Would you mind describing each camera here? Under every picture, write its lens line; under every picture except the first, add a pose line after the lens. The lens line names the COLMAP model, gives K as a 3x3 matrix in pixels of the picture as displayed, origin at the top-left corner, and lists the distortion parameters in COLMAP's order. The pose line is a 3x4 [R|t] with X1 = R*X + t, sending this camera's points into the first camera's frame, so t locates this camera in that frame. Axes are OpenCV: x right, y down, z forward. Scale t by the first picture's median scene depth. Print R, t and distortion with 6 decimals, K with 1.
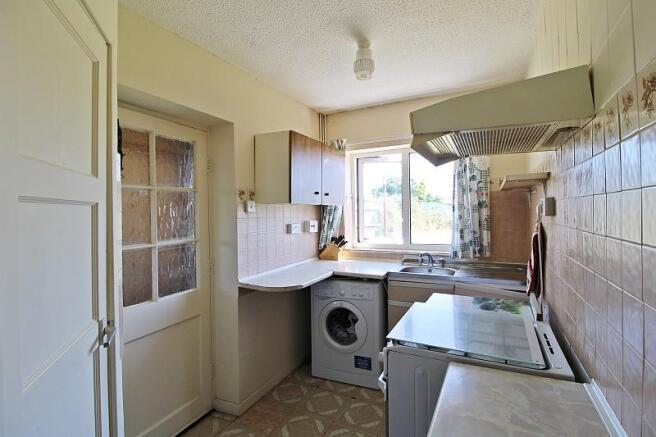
lens RADIAL K [[310.3, 0, 330.7], [0, 310.3, 211.7], [0, 0, 1]] dist [-0.002769, -0.000586]
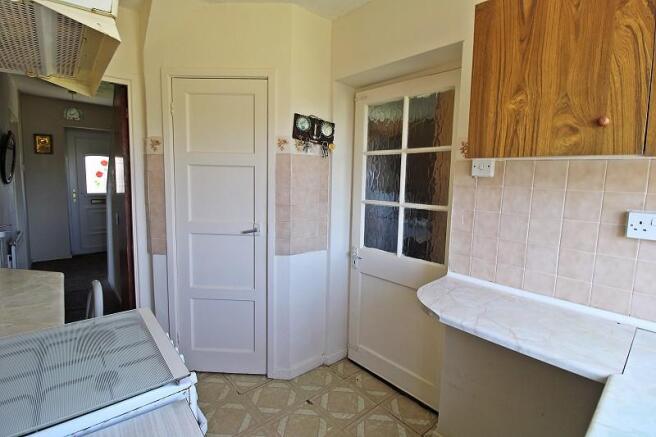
lens RADIAL K [[310.3, 0, 330.7], [0, 310.3, 211.7], [0, 0, 1]] dist [-0.002769, -0.000586]
pose [[-0.365890, 0.126105, -0.922075, 0.517889], [-0.004728, 0.990513, 0.137341, -0.017648], [0.930646, 0.054611, -0.361822, 1.151536]]
